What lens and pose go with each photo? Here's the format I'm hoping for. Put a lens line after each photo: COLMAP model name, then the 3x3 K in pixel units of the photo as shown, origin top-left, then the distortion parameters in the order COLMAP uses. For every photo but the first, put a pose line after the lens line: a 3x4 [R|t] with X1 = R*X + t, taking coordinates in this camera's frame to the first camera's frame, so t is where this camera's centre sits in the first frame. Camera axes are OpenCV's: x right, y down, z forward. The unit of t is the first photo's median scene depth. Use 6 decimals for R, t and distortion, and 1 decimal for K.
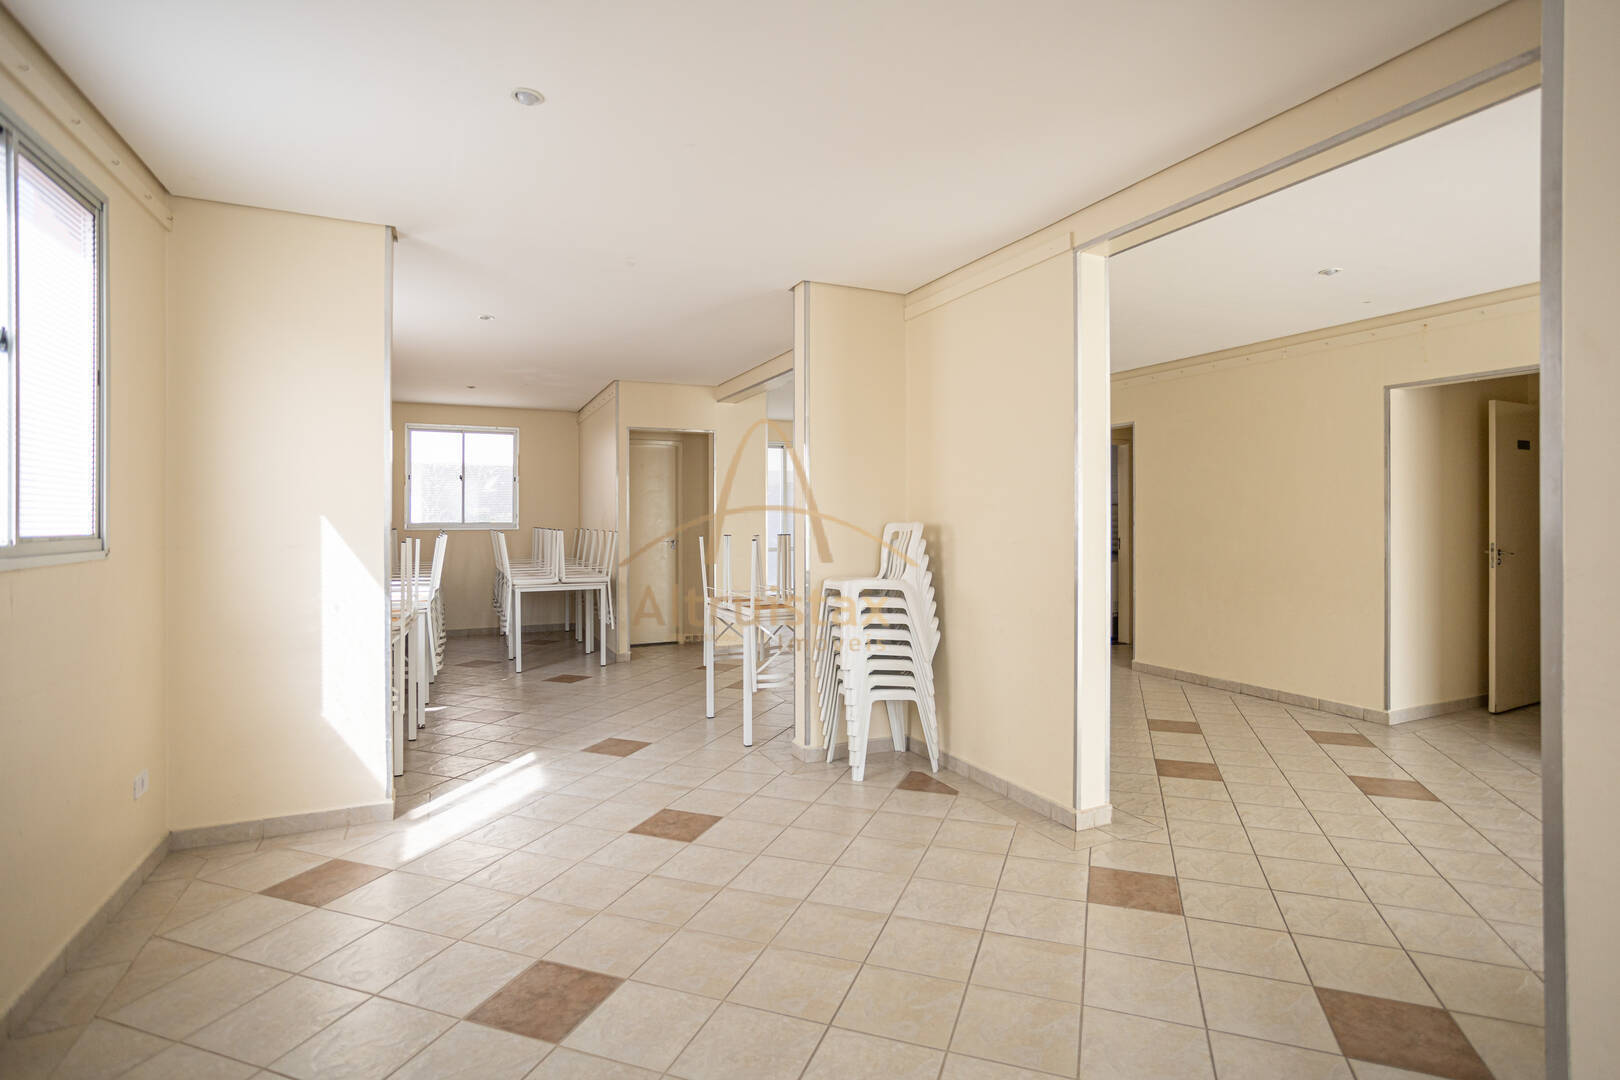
lens RADIAL K [[806.4, 0, 816.2], [0, 806.4, 502.8], [0, 0, 1]] dist [-0.073130, 0.043402]
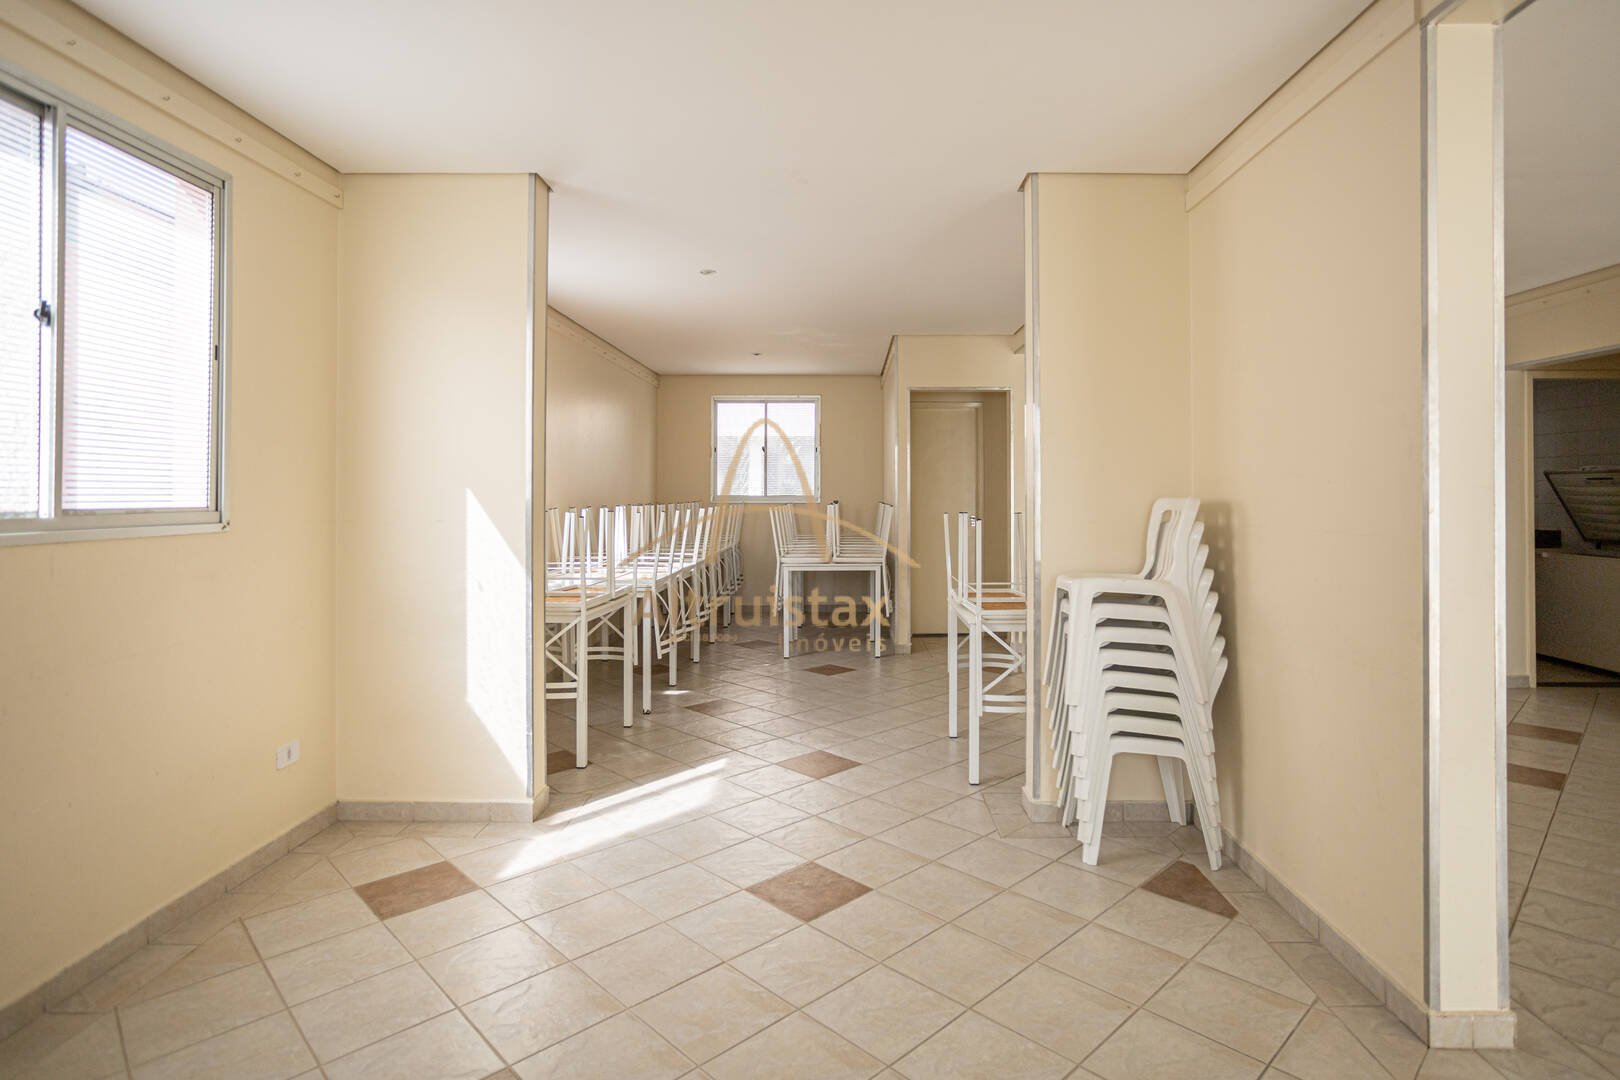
lens RADIAL K [[846.3, 0, 830.5], [0, 846.3, 468.0], [0, 0, 1]] dist [-0.057996, 0.030881]
pose [[0.901976, -0.011147, -0.431641, 0.164443], [0.007899, 0.999925, -0.009318, 0.003872], [0.431713, 0.004996, 0.901997, 0.234200]]
